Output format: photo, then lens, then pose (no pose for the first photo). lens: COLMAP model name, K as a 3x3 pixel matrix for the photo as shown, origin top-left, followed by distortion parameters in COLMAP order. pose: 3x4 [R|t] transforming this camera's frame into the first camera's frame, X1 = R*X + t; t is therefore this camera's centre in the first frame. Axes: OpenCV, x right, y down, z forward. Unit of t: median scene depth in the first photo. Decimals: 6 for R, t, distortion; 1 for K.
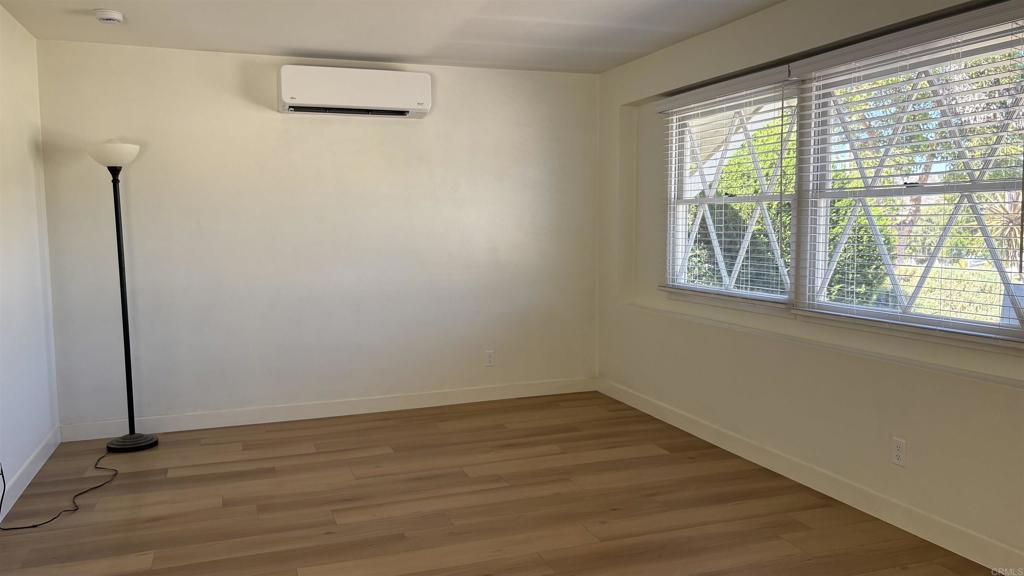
lens RADIAL K [[766.9, 0, 515.1], [0, 766.9, 293.7], [0, 0, 1]] dist [0.077537, -0.120538]
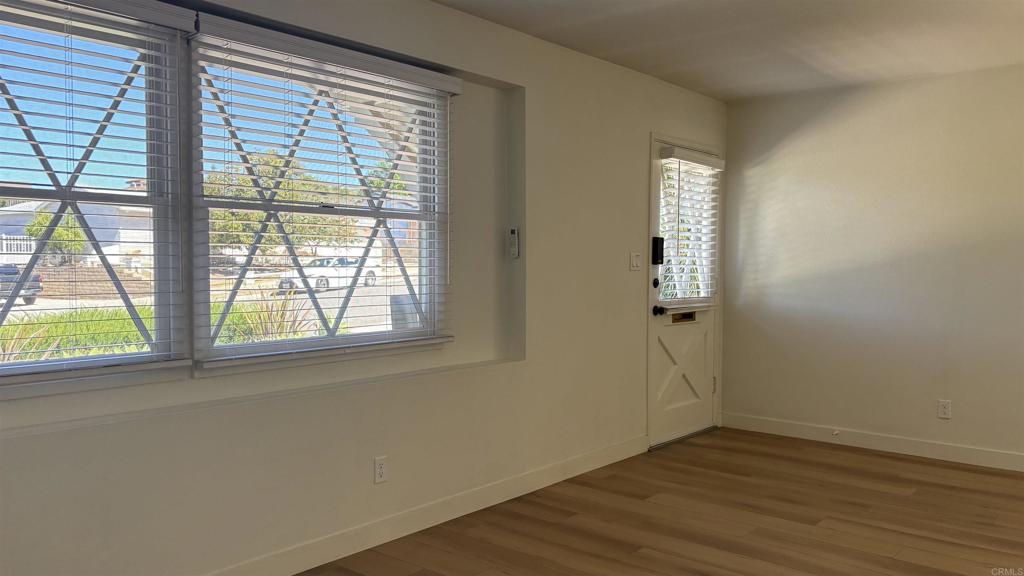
lens RADIAL K [[766.9, 0, 515.1], [0, 766.9, 293.7], [0, 0, 1]] dist [0.077537, -0.120538]
pose [[-0.475900, -0.065075, 0.877089, -0.462218], [0.051665, 0.993468, 0.101743, -0.117519], [-0.877981, 0.093735, -0.469429, 1.267710]]
